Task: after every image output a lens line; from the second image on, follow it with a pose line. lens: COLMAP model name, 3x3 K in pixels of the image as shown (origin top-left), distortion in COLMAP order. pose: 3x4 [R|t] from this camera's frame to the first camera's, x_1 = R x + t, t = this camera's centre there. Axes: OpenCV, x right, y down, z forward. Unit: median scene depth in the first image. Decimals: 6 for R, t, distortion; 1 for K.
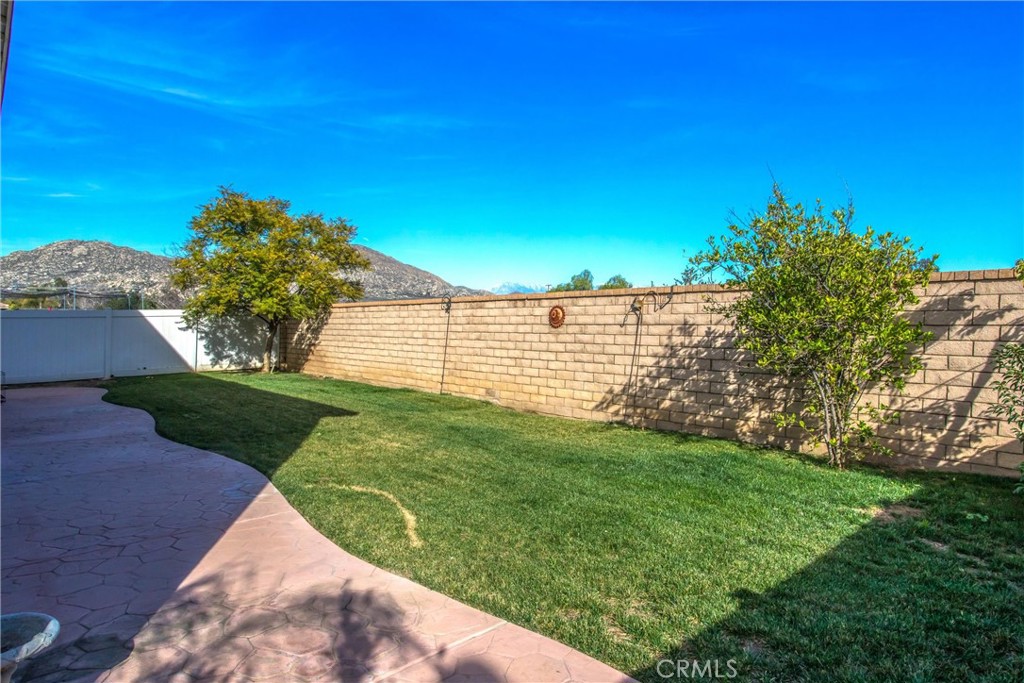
lens RADIAL K [[505.6, 0, 513.8], [0, 505.6, 331.7], [0, 0, 1]] dist [-0.043694, 0.035222]
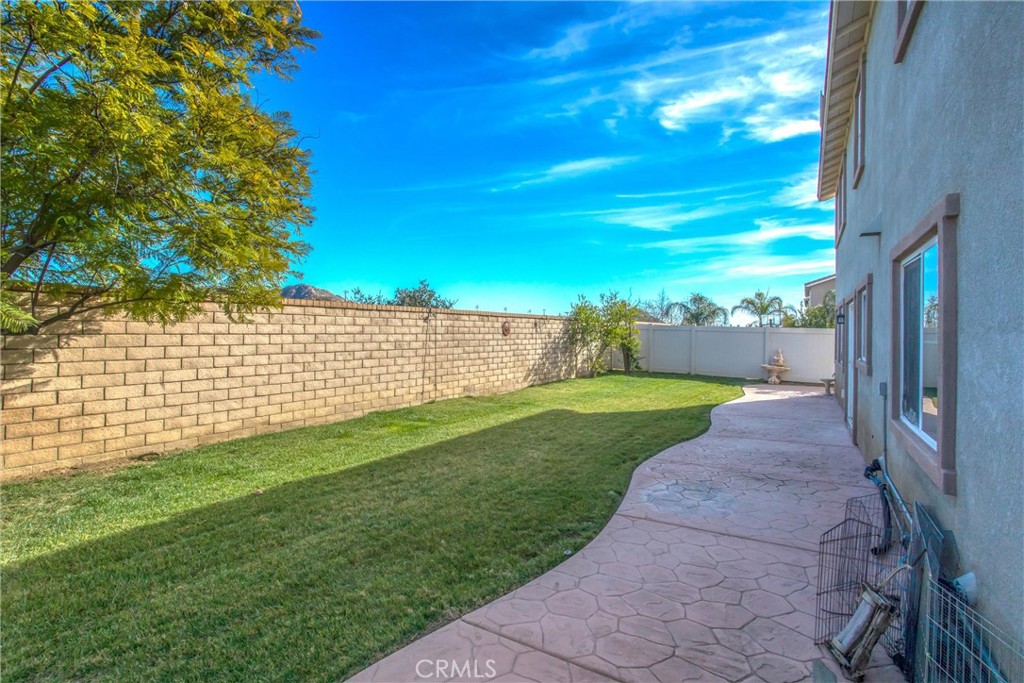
lens RADIAL K [[505.6, 0, 513.8], [0, 505.6, 331.7], [0, 0, 1]] dist [-0.043694, 0.035222]
pose [[-0.217628, 0.004112, 0.976023, -1.381953], [0.017712, 0.999843, -0.000263, -0.018347], [-0.975871, 0.017231, -0.217667, 1.250937]]
